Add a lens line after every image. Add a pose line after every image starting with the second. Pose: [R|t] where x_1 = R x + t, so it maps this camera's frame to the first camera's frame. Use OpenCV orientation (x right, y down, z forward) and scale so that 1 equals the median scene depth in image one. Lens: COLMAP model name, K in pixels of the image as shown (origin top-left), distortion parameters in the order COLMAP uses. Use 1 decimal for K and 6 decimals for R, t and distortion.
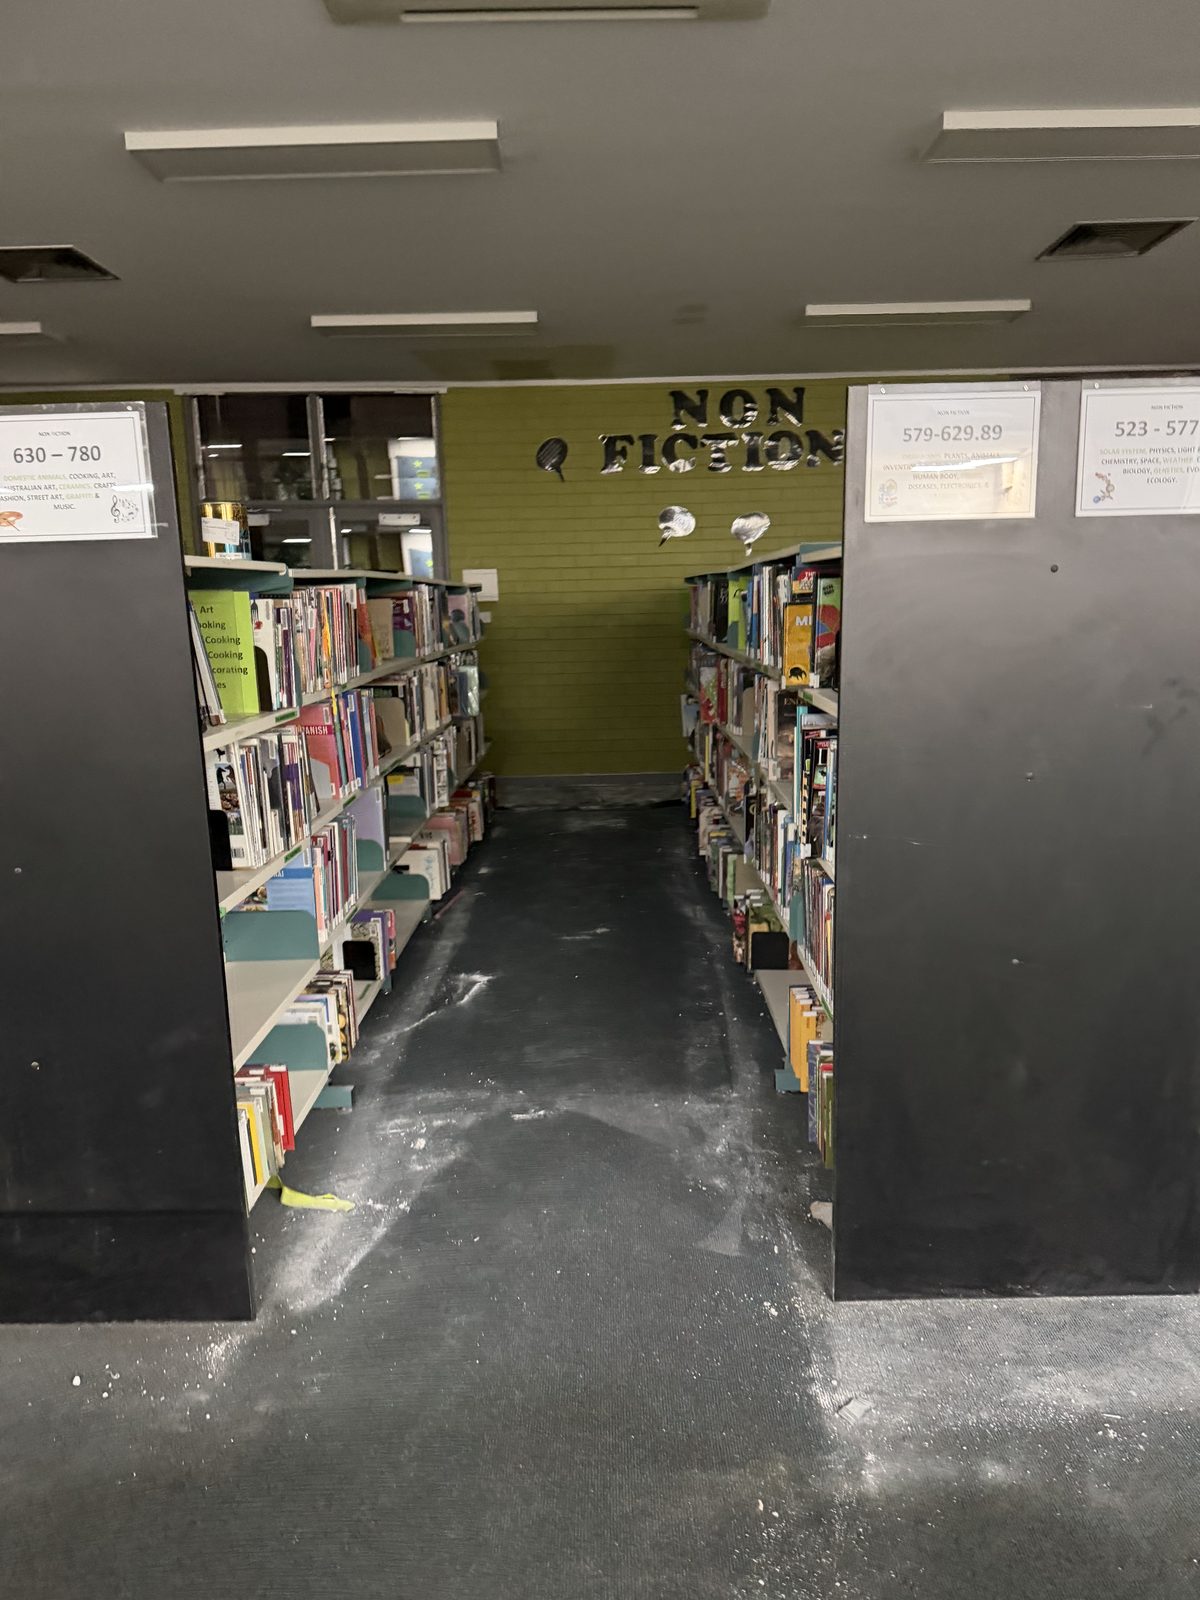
lens RADIAL K [[1139.6, 0, 600.0], [0, 1139.6, 800.0], [0, 0, 1]] dist [0.003015, 0.000422]
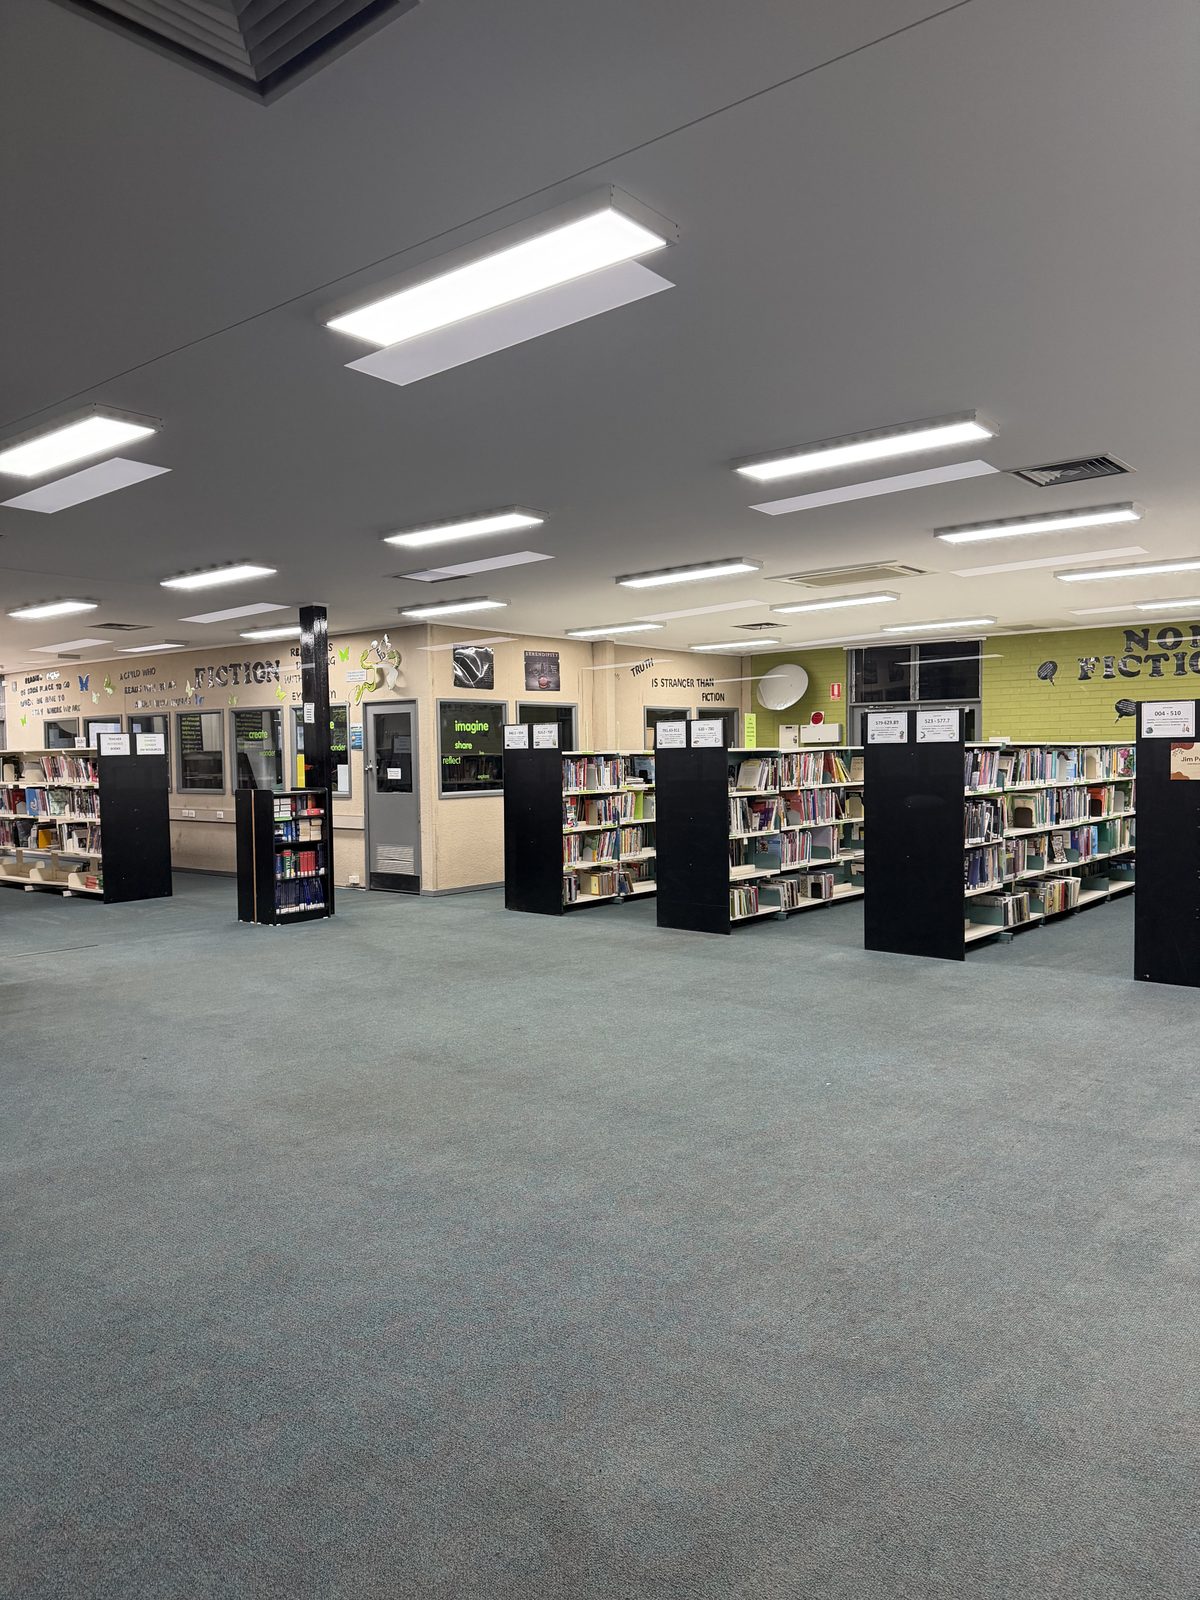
lens RADIAL K [[1139.6, 0, 600.0], [0, 1139.6, 800.0], [0, 0, 1]] dist [0.003015, 0.000422]
pose [[0.763340, 0.045330, -0.644405, 0.573360], [-0.120006, 0.990122, -0.072505, 0.094433], [0.634753, 0.132678, 0.761240, -0.716974]]
